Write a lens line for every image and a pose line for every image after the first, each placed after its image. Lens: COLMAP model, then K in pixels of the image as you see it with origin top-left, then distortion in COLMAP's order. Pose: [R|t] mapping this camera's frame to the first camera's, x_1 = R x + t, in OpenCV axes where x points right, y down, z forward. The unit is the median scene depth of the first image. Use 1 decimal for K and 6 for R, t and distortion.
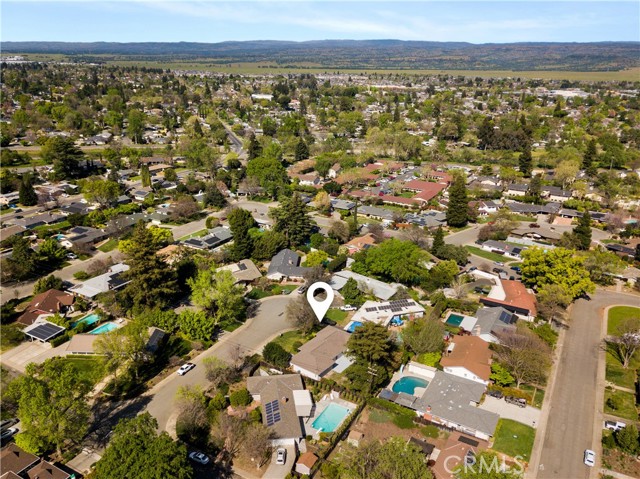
lens RADIAL K [[511.4, 0, 306.9], [0, 511.4, 239.2], [0, 0, 1]] dist [0.027325, -0.003152]
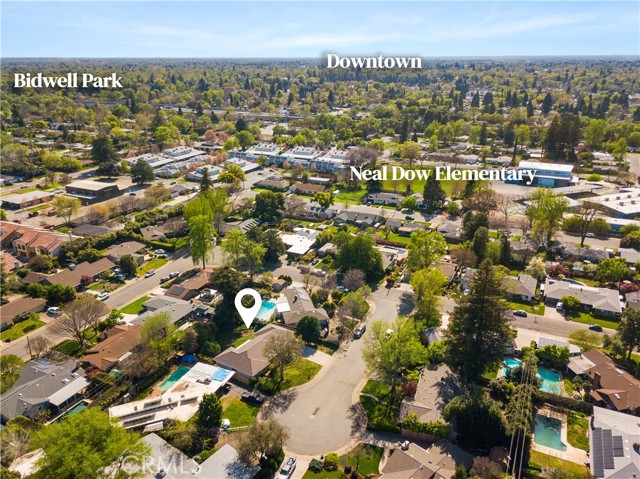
lens RADIAL K [[511.4, 0, 306.9], [0, 511.4, 239.2], [0, 0, 1]] dist [0.027325, -0.003152]
pose [[-0.998201, 0.007609, -0.059477, 0.001928], [-0.031440, 0.778210, 0.627217, -0.494069], [0.051058, 0.627958, -0.776570, 1.424954]]
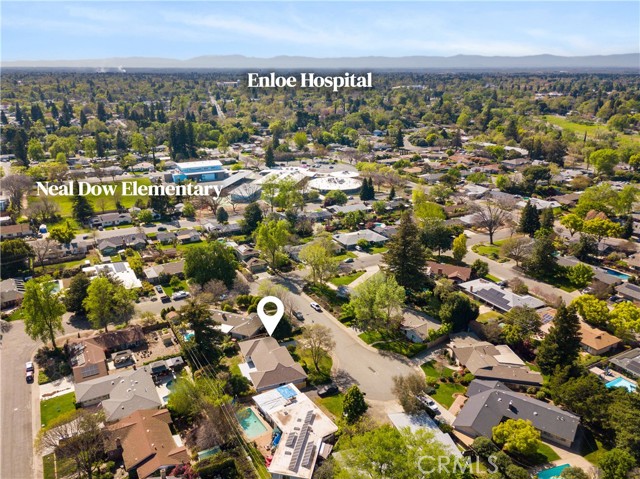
lens RADIAL K [[503.3, 0, 321.4], [0, 503.3, 256.8], [0, 0, 1]] dist [0.031217, -0.000969]
pose [[-0.508689, 0.286698, -0.811813, 0.604586], [-0.290173, 0.830664, 0.475180, -0.371744], [0.810577, 0.477285, -0.339358, 1.140713]]
